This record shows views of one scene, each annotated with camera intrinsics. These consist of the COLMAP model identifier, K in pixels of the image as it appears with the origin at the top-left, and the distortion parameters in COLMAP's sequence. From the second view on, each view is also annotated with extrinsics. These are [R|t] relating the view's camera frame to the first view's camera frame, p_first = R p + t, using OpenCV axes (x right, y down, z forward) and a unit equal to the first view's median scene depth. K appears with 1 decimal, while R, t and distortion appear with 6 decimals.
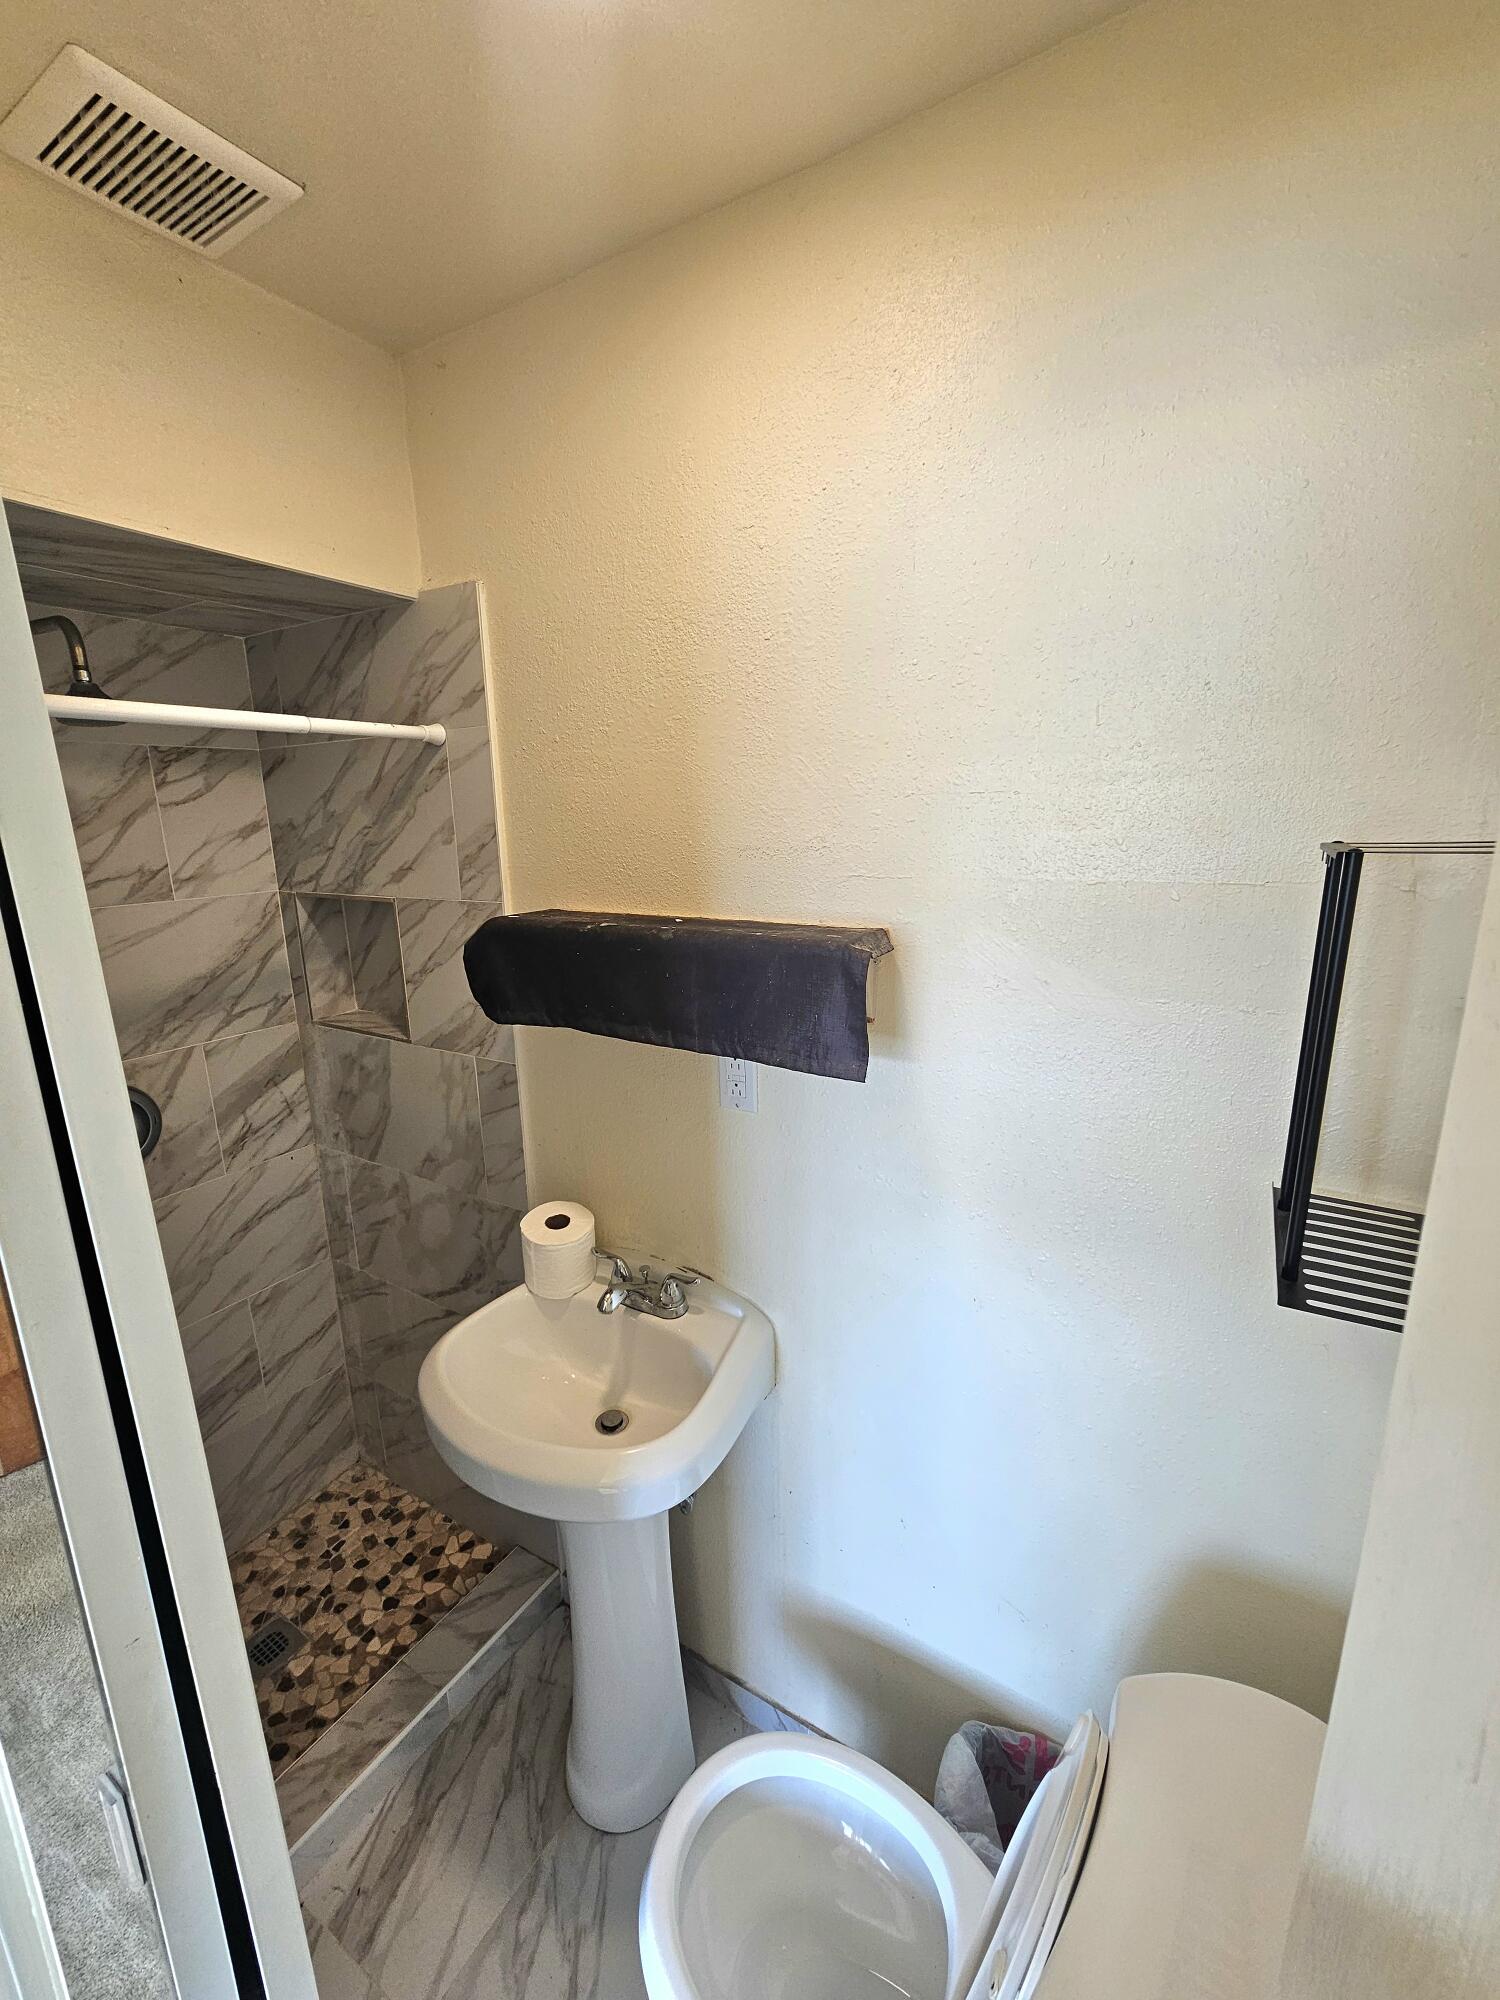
lens RADIAL K [[818.8, 0, 748.4], [0, 818.8, 1003.5], [0, 0, 1]] dist [-0.001505, 0.001371]
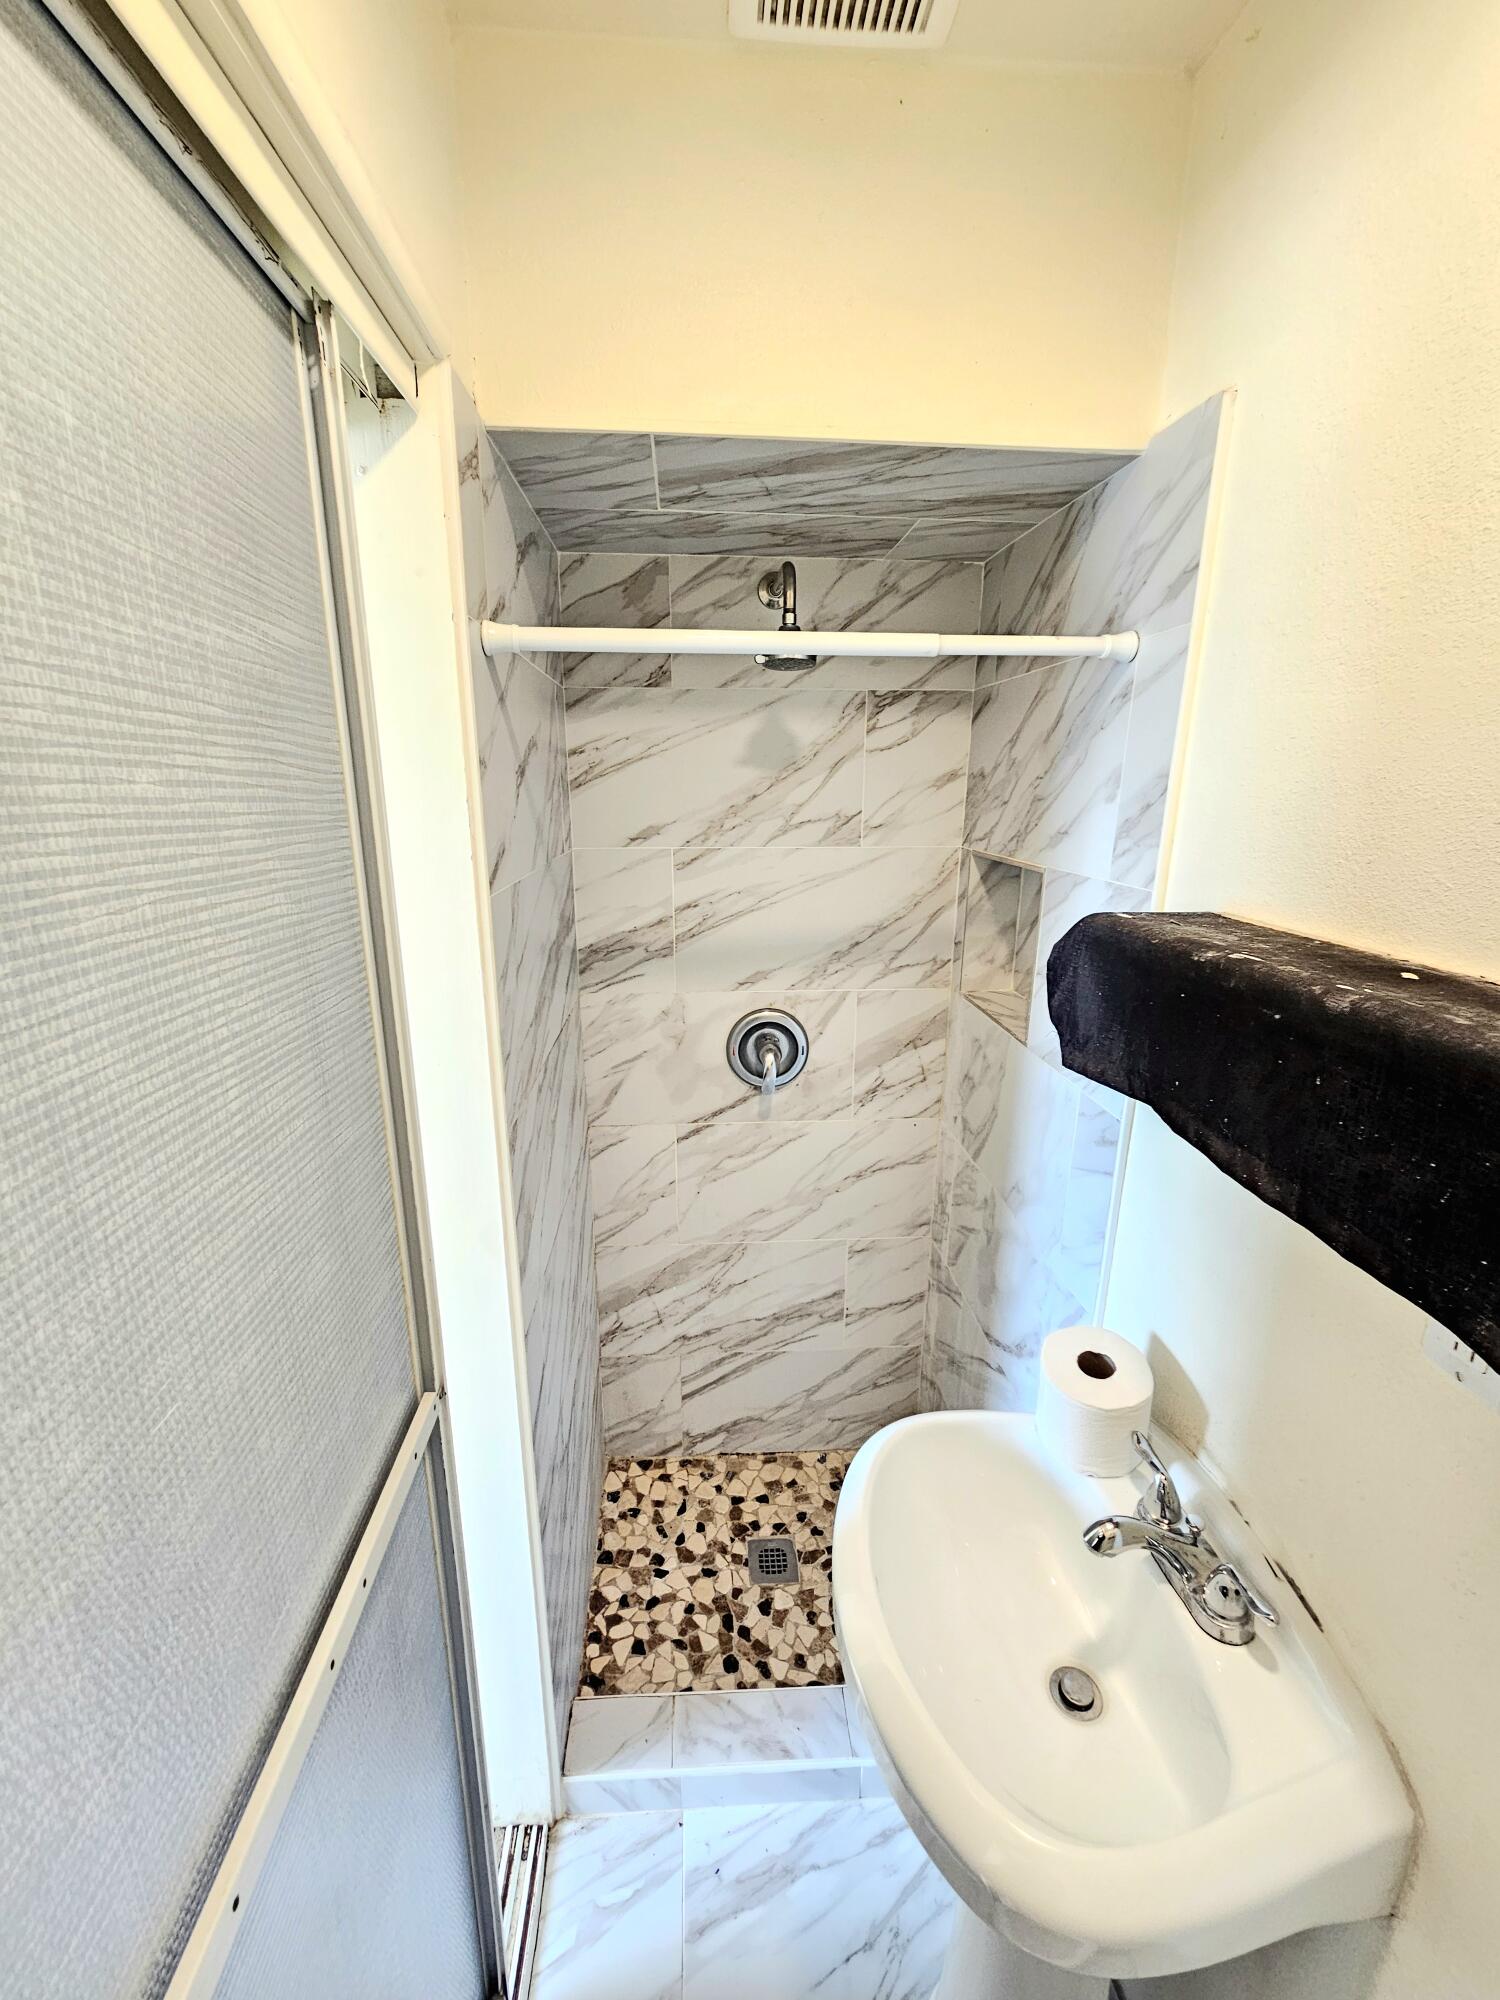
lens RADIAL K [[818.8, 0, 751.4], [0, 818.8, 1004.5], [0, 0, 1]] dist [-0.001505, 0.001371]
pose [[0.581579, 0.236639, -0.778311, 0.049119], [-0.200077, 0.968976, 0.145106, -0.053731], [0.788502, 0.071332, 0.610882, 0.273804]]
